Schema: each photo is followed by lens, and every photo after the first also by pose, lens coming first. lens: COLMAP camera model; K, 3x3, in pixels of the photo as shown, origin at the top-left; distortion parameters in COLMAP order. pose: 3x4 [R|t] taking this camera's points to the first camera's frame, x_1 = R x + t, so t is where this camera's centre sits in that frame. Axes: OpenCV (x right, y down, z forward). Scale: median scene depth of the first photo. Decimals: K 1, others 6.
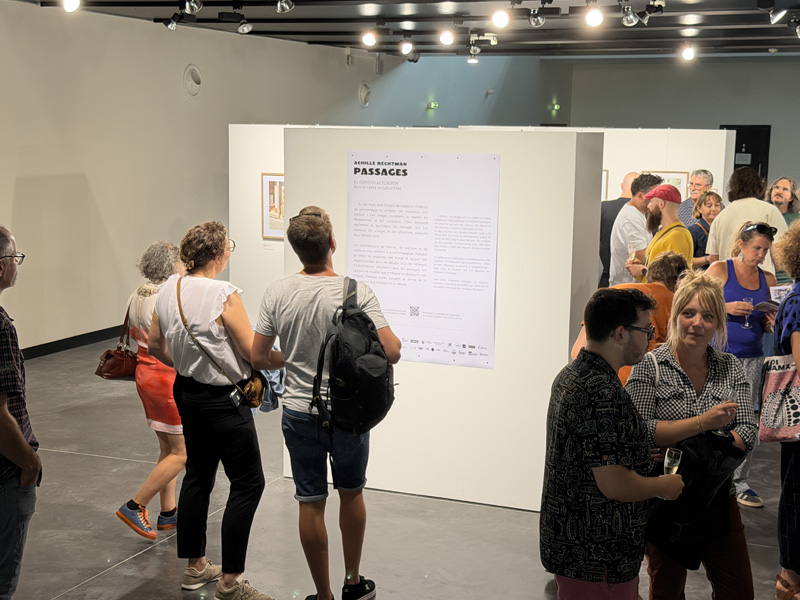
lens RADIAL K [[1264.5, 0, 400.6], [0, 1264.5, 303.0], [0, 0, 1]] dist [0.130413, 0.000000]
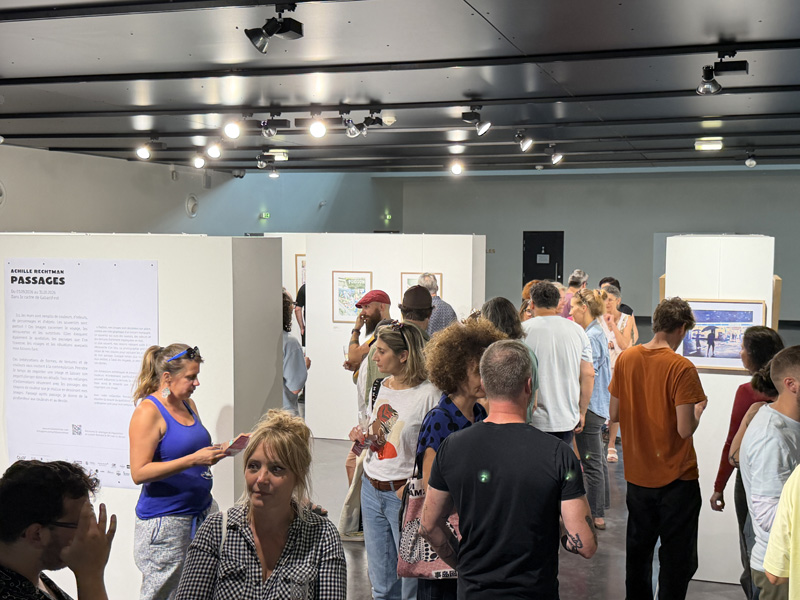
lens RADIAL K [[1011.9, 0, 398.6], [0, 1011.9, 295.7], [0, 0, 1]] dist [0.201812, 0.000000]
pose [[0.996689, -0.016624, 0.079595, 0.186976], [0.022758, 0.996788, -0.076788, -0.027747], [-0.078063, 0.078345, 0.993865, 0.222099]]
